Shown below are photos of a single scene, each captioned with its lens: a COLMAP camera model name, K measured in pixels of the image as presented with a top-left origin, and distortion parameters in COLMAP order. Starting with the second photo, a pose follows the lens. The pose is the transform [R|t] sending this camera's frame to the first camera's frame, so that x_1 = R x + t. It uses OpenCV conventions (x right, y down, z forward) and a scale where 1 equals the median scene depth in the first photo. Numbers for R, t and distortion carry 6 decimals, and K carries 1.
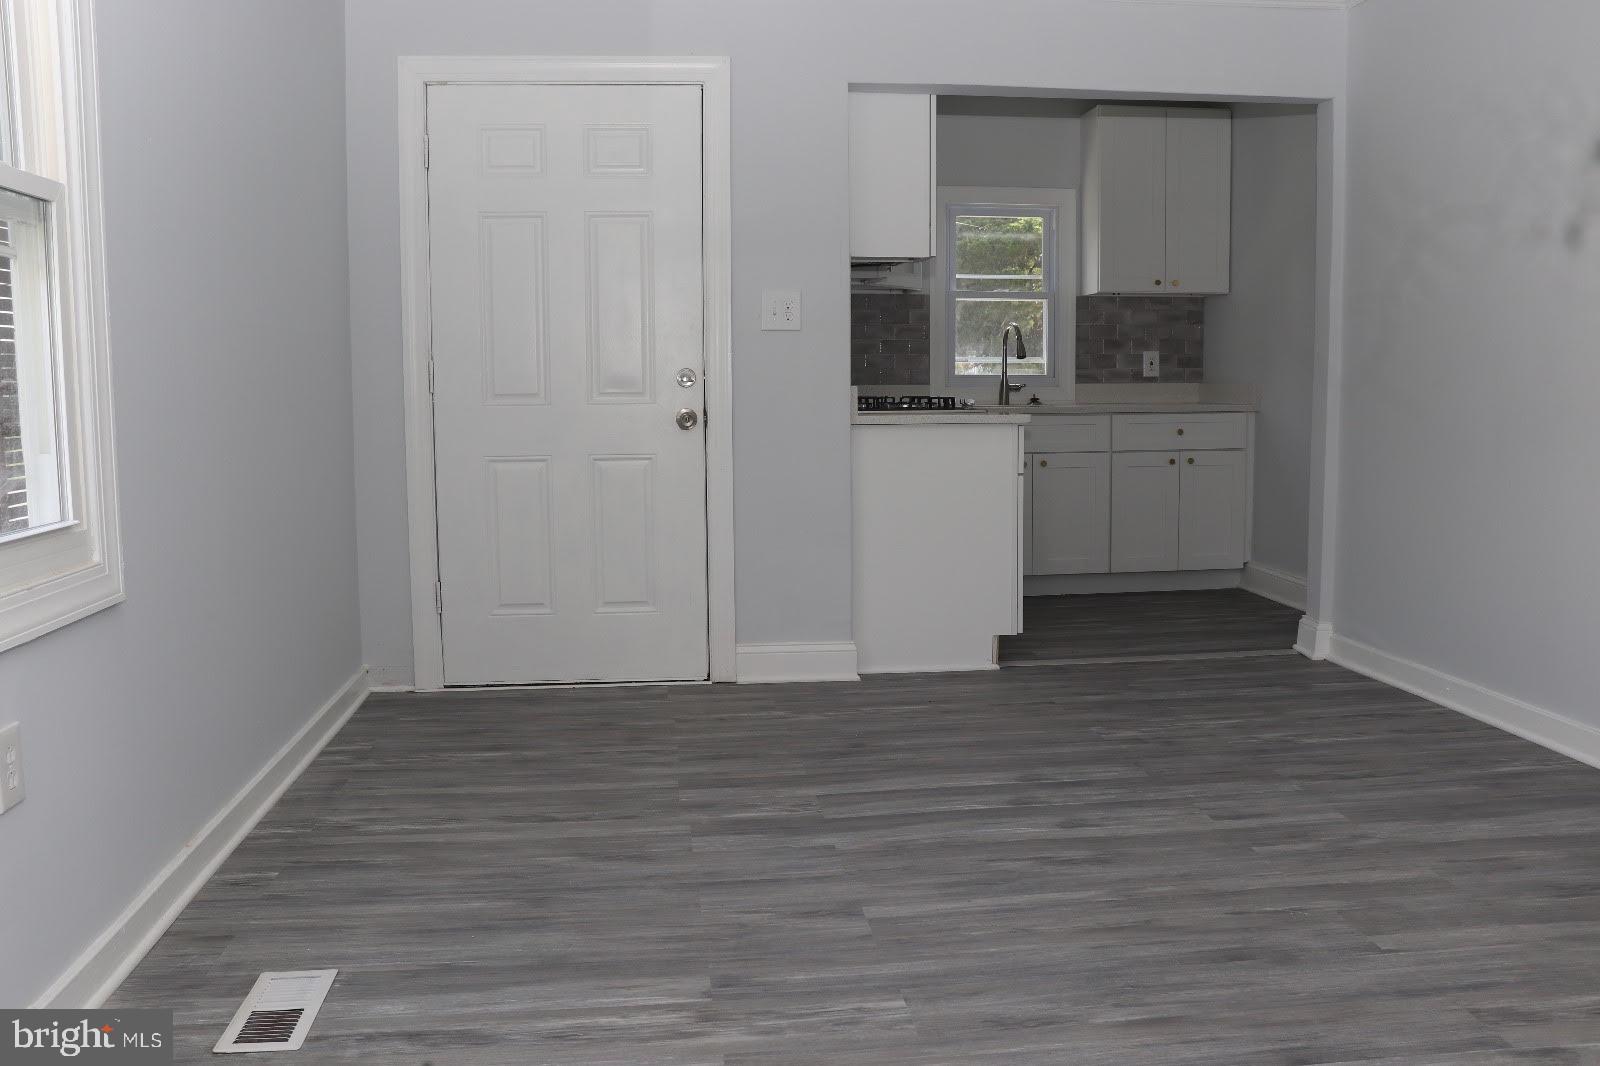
lens RADIAL K [[1317.2, 0, 800.0], [0, 1317.2, 533.0], [0, 0, 1]] dist [-0.111329, 0.006320]
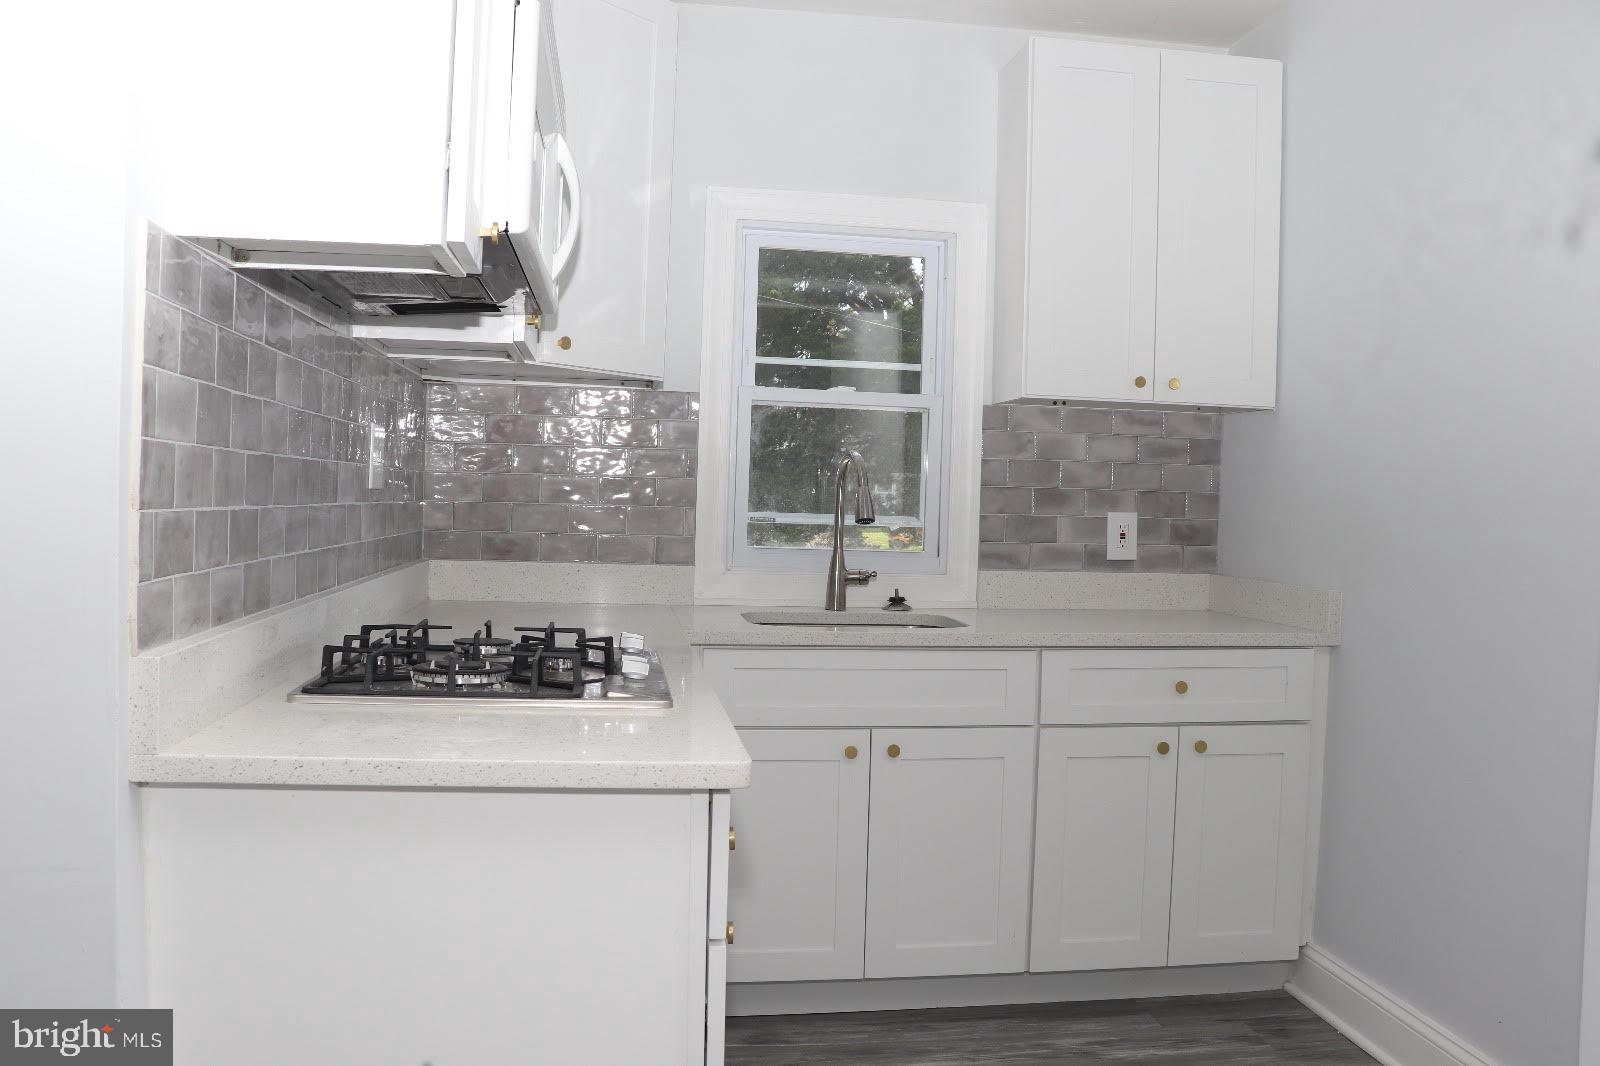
lens RADIAL K [[1317.2, 0, 800.0], [0, 1317.2, 533.0], [0, 0, 1]] dist [-0.111329, 0.006320]
pose [[0.998947, 0.035408, 0.029170, 0.124190], [-0.032803, 0.995809, -0.085378, -0.082269], [-0.032070, 0.084331, 0.995922, 0.479756]]
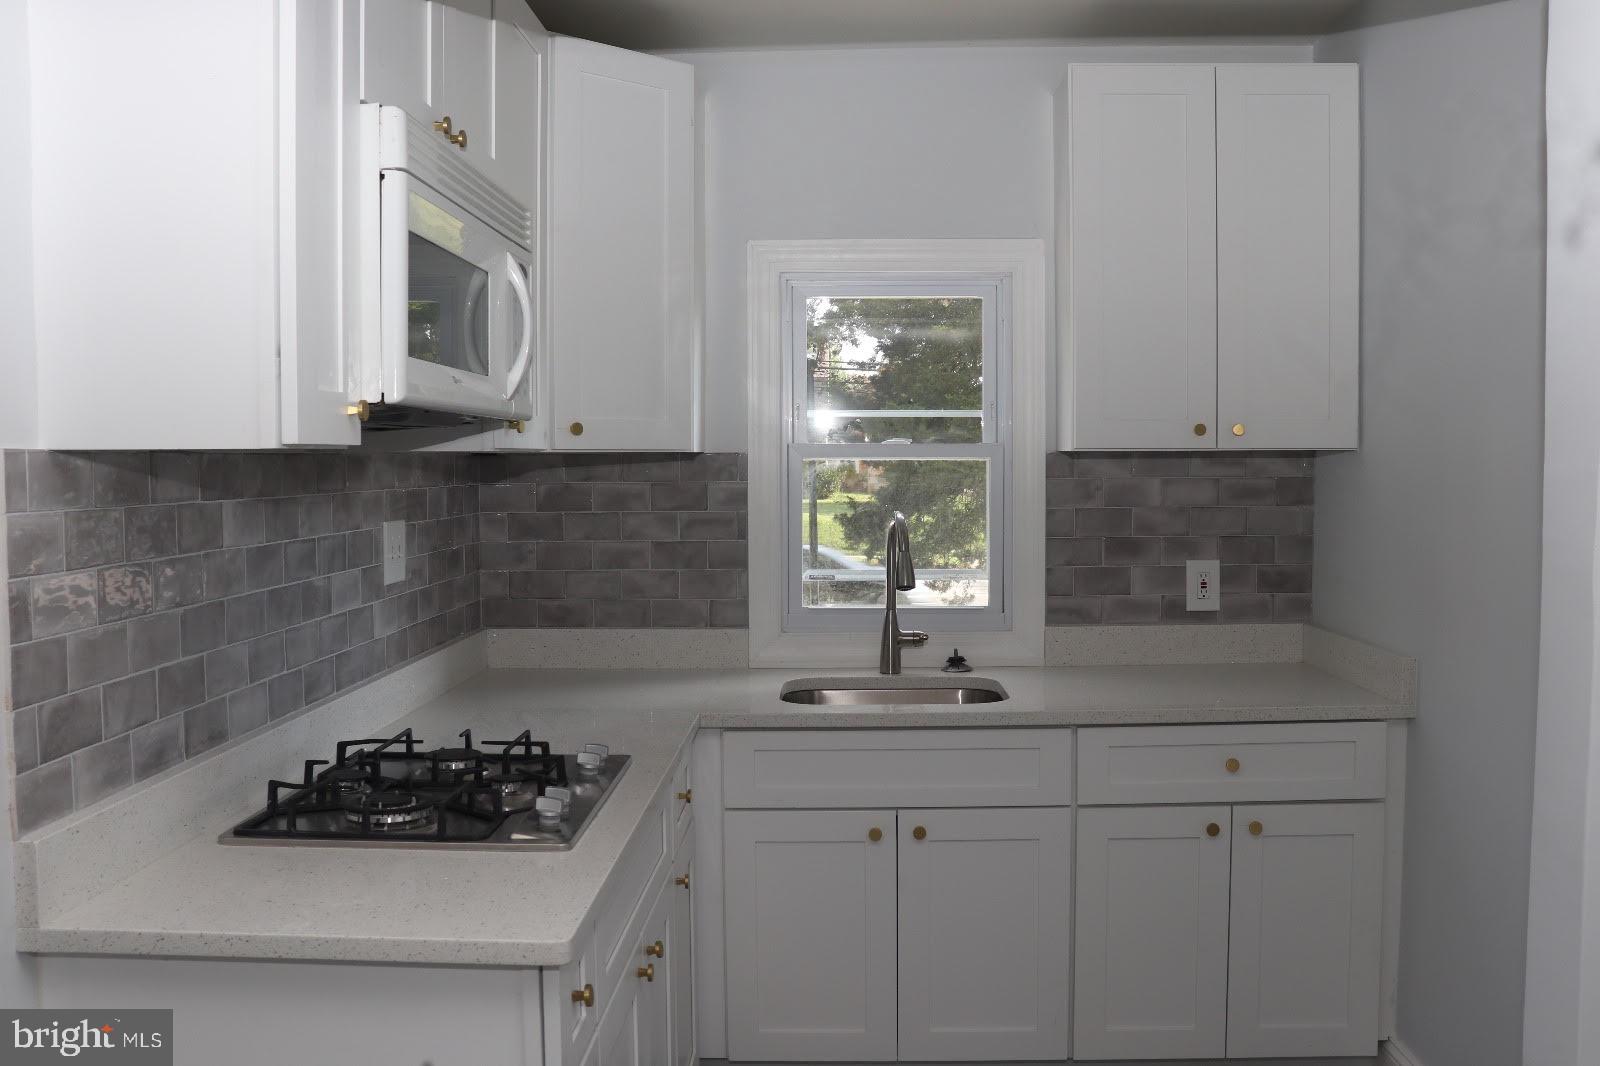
lens RADIAL K [[1371.7, 0, 798.3], [0, 1371.7, 524.2], [0, 0, 1]] dist [-0.152428, 0.145742]
pose [[0.988889, 0.008770, -0.148396, 0.195975], [-0.018049, 0.997956, -0.061296, -0.120407], [0.147555, 0.063294, 0.987027, 0.472994]]
